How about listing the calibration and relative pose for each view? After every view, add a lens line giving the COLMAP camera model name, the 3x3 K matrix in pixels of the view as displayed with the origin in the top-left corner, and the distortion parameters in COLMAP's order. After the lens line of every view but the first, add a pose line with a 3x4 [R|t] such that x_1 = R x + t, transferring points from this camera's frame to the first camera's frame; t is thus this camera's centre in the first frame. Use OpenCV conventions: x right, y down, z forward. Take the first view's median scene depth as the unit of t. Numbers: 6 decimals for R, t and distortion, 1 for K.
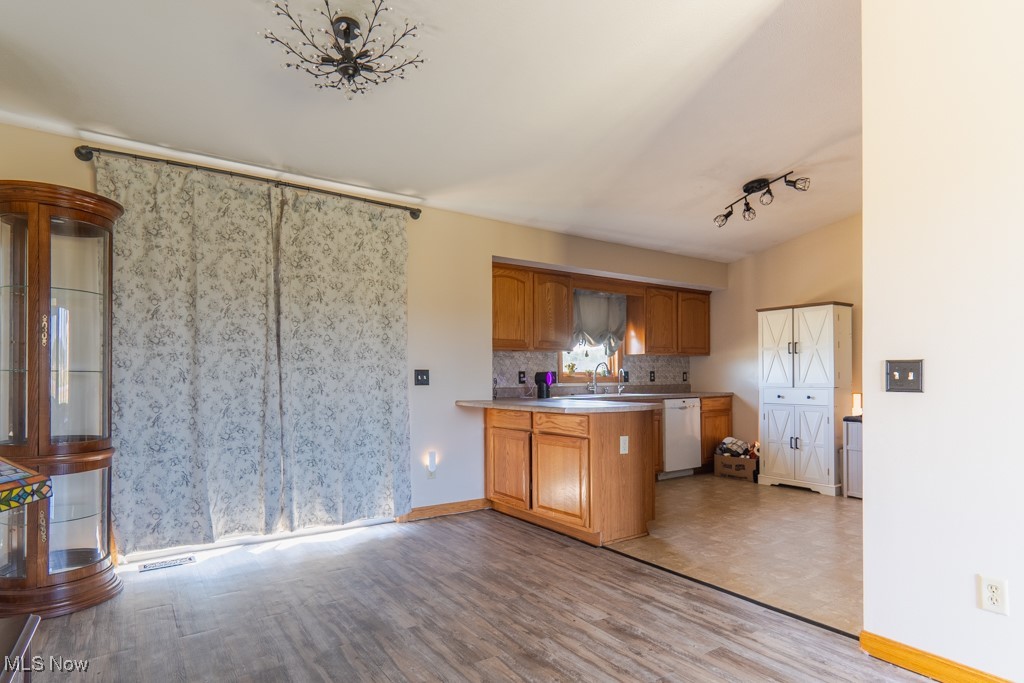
lens RADIAL K [[548.3, 0, 491.5], [0, 548.3, 373.3], [0, 0, 1]] dist [0.007648, 0.003756]
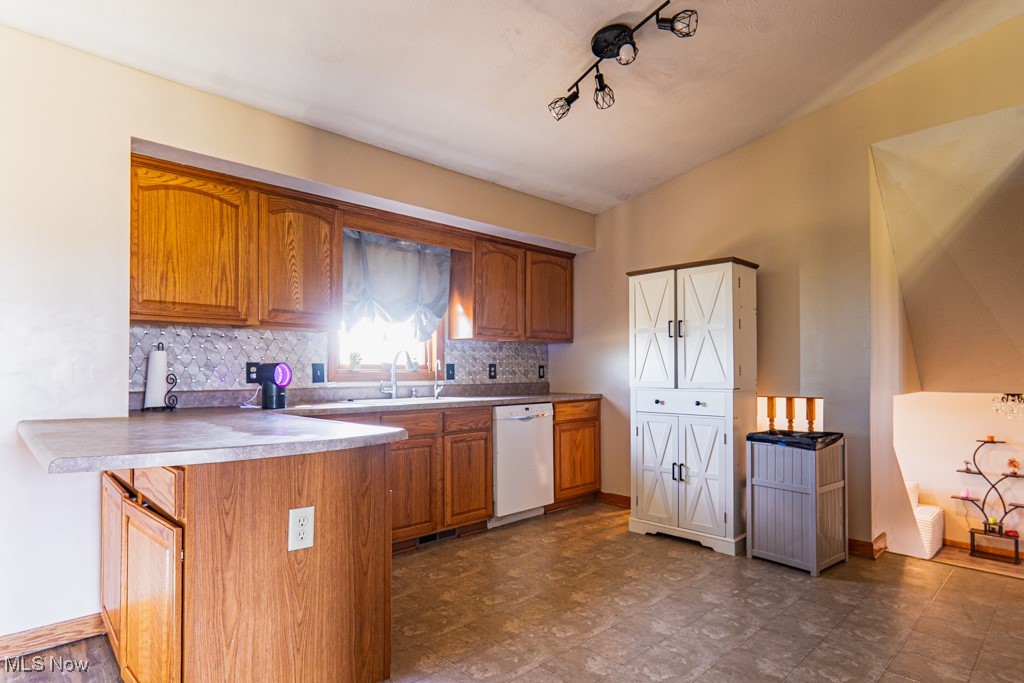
lens RADIAL K [[548.3, 0, 491.0], [0, 548.3, 364.6], [0, 0, 1]] dist [0.007648, 0.003756]
pose [[0.987576, 0.003749, 0.157099, 0.258204], [-0.002625, 0.999969, -0.007360, 0.003044], [-0.157122, 0.006856, 0.987555, 0.439294]]
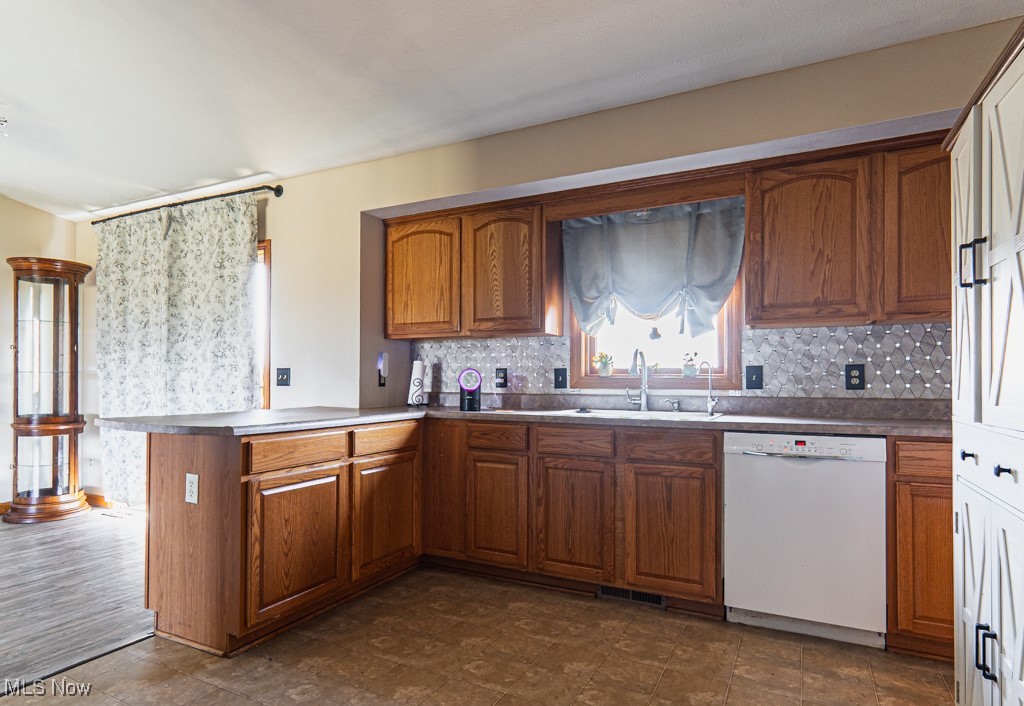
lens RADIAL K [[583.3, 0, 495.7], [0, 583.3, 371.5], [0, 0, 1]] dist [0.007196, 0.001692]
pose [[0.480857, -0.006593, -0.876774, 0.780557], [0.002924, 0.999978, -0.005915, 0.004824], [0.876794, 0.000280, 0.480866, 0.789744]]
